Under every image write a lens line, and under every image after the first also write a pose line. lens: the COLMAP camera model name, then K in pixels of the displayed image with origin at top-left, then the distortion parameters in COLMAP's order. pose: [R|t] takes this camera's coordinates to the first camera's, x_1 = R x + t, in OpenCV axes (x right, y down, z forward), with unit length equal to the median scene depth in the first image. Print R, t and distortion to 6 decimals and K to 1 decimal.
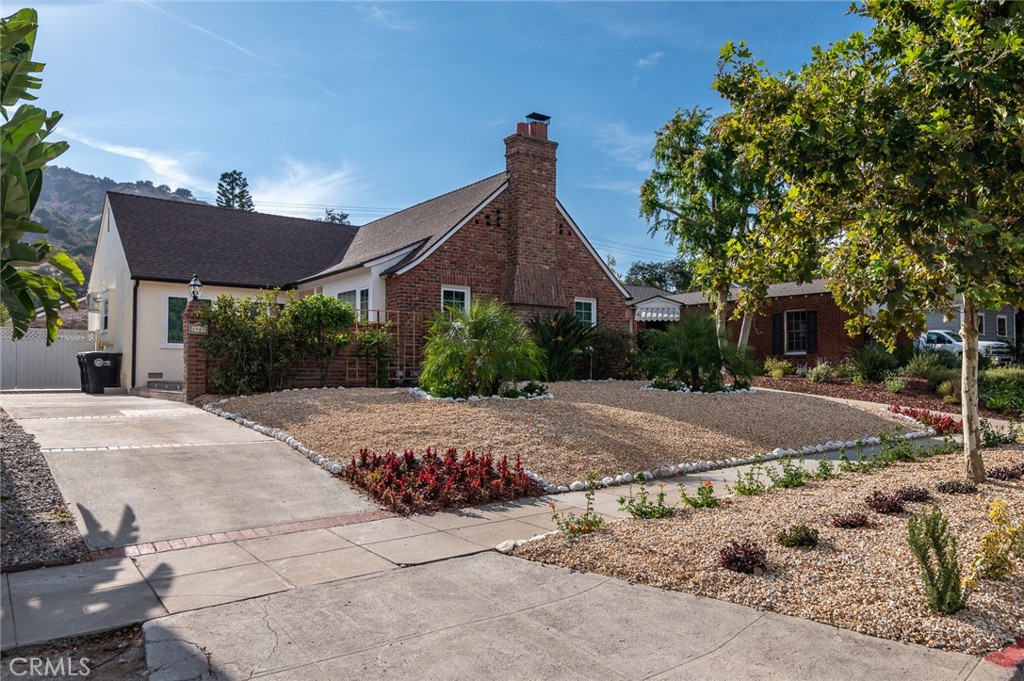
lens RADIAL K [[697.9, 0, 516.7], [0, 697.9, 354.1], [0, 0, 1]] dist [0.008025, -0.007429]
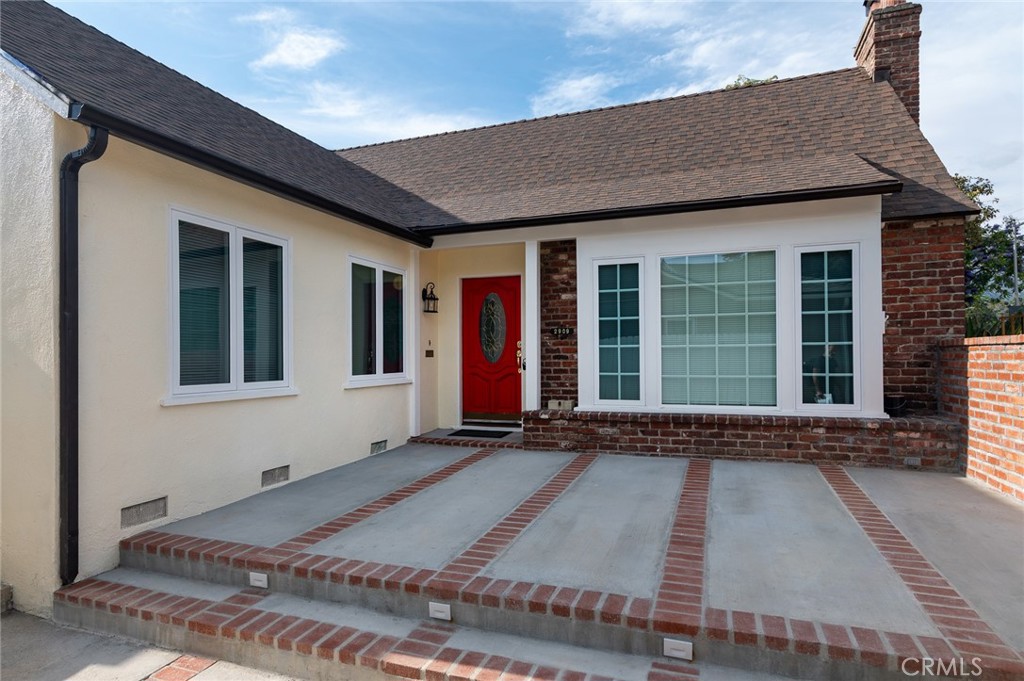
lens RADIAL K [[578.9, 0, 516.1], [0, 578.9, 348.6], [0, 0, 1]] dist [0.011464, -0.002081]
pose [[0.846043, -0.001595, 0.533112, -0.522543], [-0.007575, 0.999859, 0.015012, -0.036076], [-0.533060, -0.016739, 0.845912, 0.750385]]
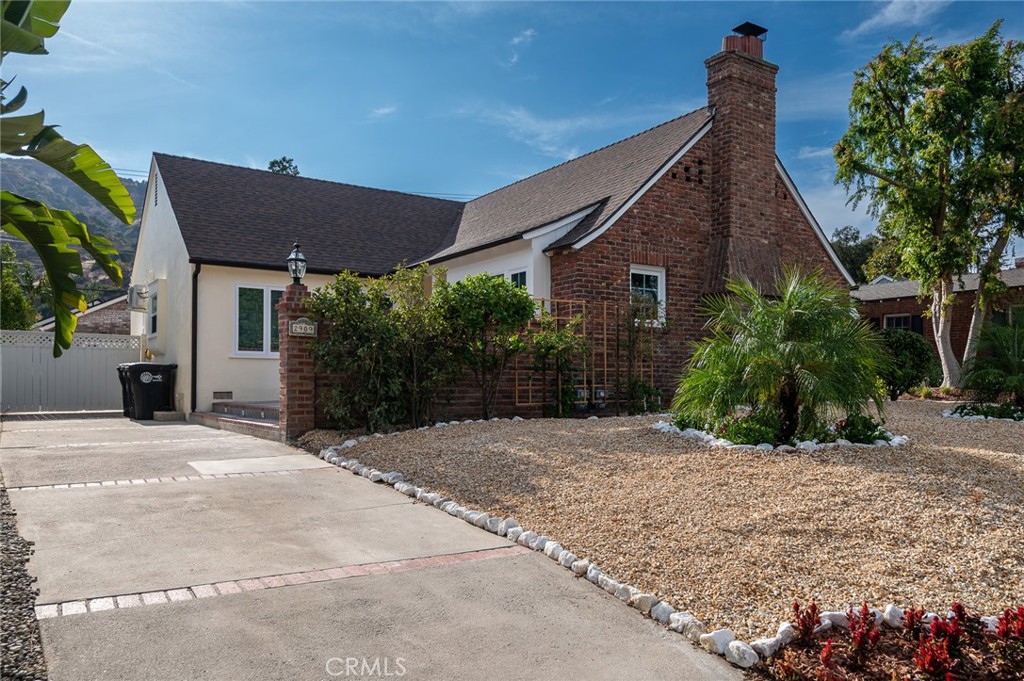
lens RADIAL K [[725.5, 0, 539.6], [0, 725.5, 369.8], [0, 0, 1]] dist [-0.002404, -0.000682]
pose [[0.999447, -0.003160, -0.033107, -0.162736], [0.003533, 0.999931, 0.011229, -0.003251], [0.033069, -0.011340, 0.999389, 0.257197]]
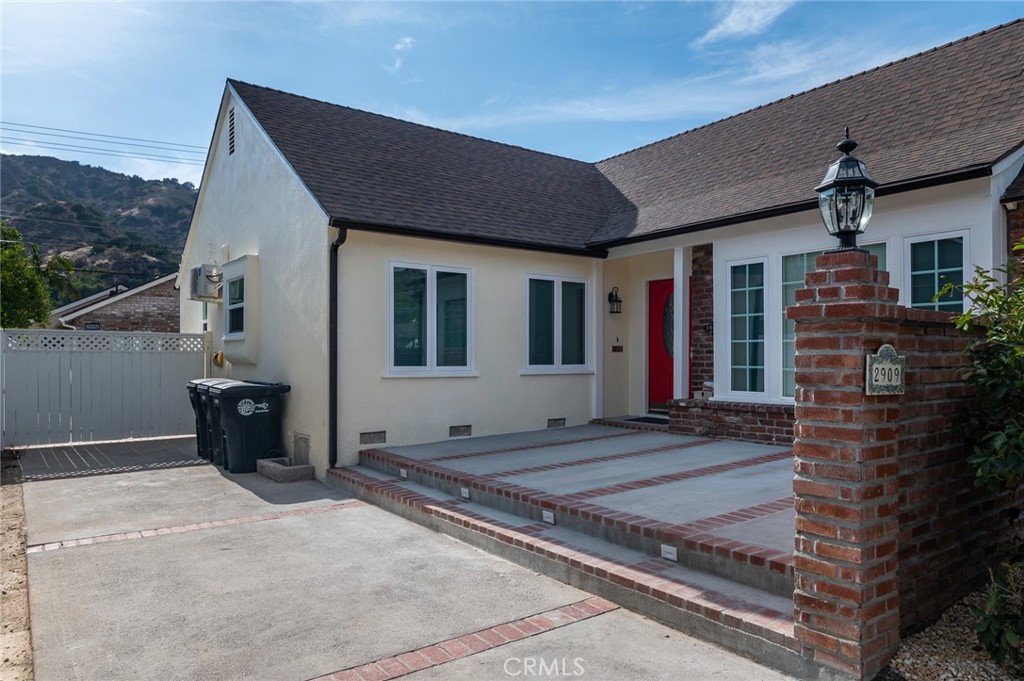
lens RADIAL K [[635.3, 0, 488.2], [0, 635.3, 349.6], [0, 0, 1]] dist [0.006345, -0.003527]
pose [[0.999686, -0.003421, -0.024804, -0.436096], [0.003929, 0.999783, 0.020456, -0.036288], [0.024728, -0.020547, 0.999483, 0.591685]]
